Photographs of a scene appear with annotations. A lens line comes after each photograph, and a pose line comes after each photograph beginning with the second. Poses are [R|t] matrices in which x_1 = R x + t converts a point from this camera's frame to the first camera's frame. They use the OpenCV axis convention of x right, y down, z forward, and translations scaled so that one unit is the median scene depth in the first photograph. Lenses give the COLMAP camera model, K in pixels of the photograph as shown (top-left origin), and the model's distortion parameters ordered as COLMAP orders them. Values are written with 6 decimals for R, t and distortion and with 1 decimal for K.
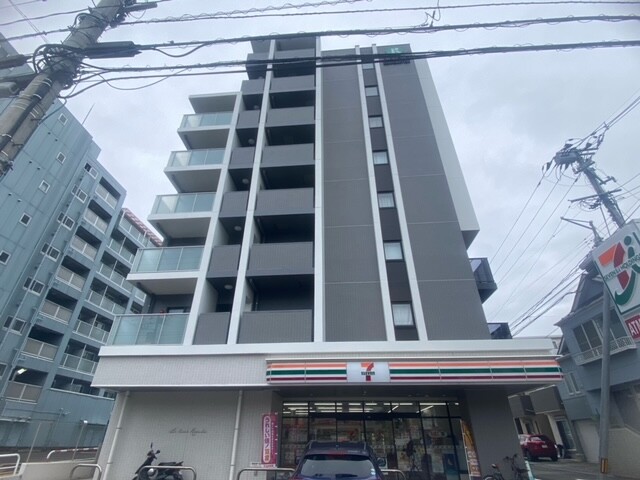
lens RADIAL K [[324.8, 0, 320.0], [0, 324.8, 240.0], [0, 0, 1]] dist [0.018157, -0.000345]
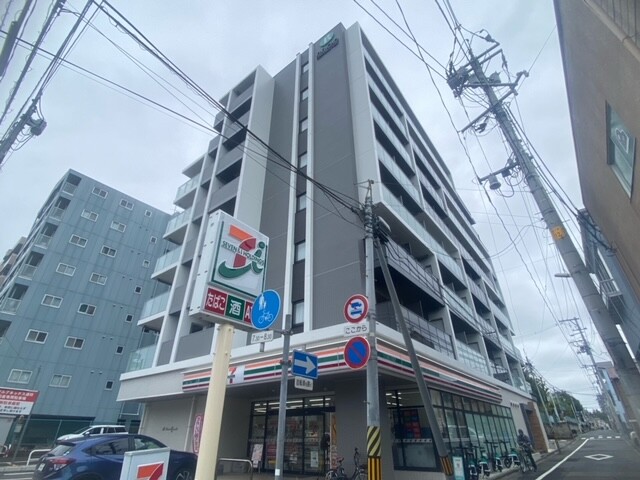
lens RADIAL K [[324.8, 0, 320.0], [0, 324.8, 240.0], [0, 0, 1]] dist [0.018157, -0.000345]
pose [[0.832441, -0.289112, -0.472711, 0.984549], [0.295952, 0.953201, -0.061811, 0.105135], [0.468458, -0.088446, 0.879047, 0.166363]]
